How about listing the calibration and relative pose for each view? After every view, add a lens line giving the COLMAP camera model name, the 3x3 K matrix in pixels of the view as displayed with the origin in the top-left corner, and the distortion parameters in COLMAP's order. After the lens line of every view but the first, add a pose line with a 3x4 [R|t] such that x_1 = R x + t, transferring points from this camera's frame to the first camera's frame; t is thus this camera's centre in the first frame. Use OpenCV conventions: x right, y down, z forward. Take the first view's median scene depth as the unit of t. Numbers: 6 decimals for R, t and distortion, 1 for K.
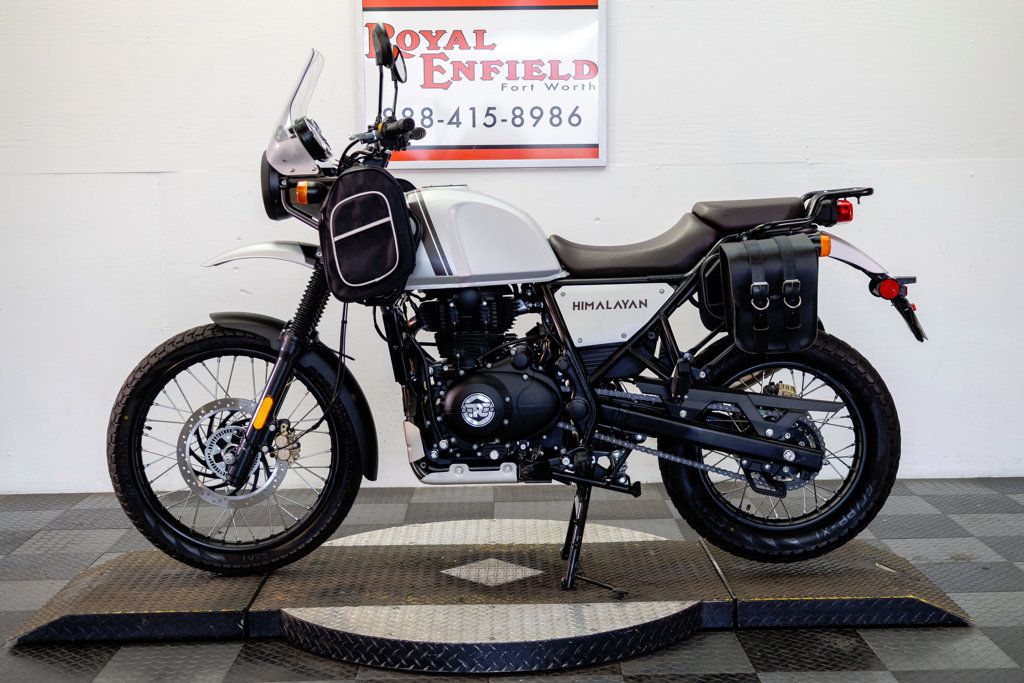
lens RADIAL K [[1467.5, 0, 512.0], [0, 1467.5, 341.5], [0, 0, 1]] dist [0.013984, 0.054352]
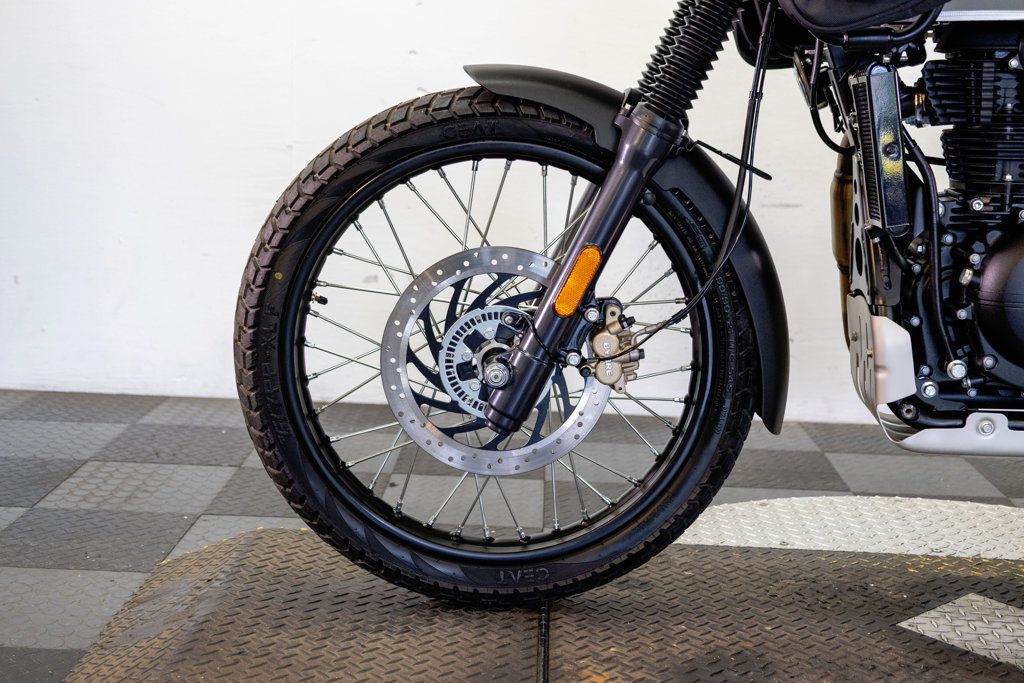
lens RADIAL K [[1467.5, 0, 512.0], [0, 1467.5, 341.5], [0, 0, 1]] dist [0.013984, 0.054352]
pose [[0.998172, 0.054314, -0.026513, -0.172592], [-0.052224, 0.995888, 0.074026, 0.033526], [0.030425, -0.072506, 0.996904, 0.523116]]
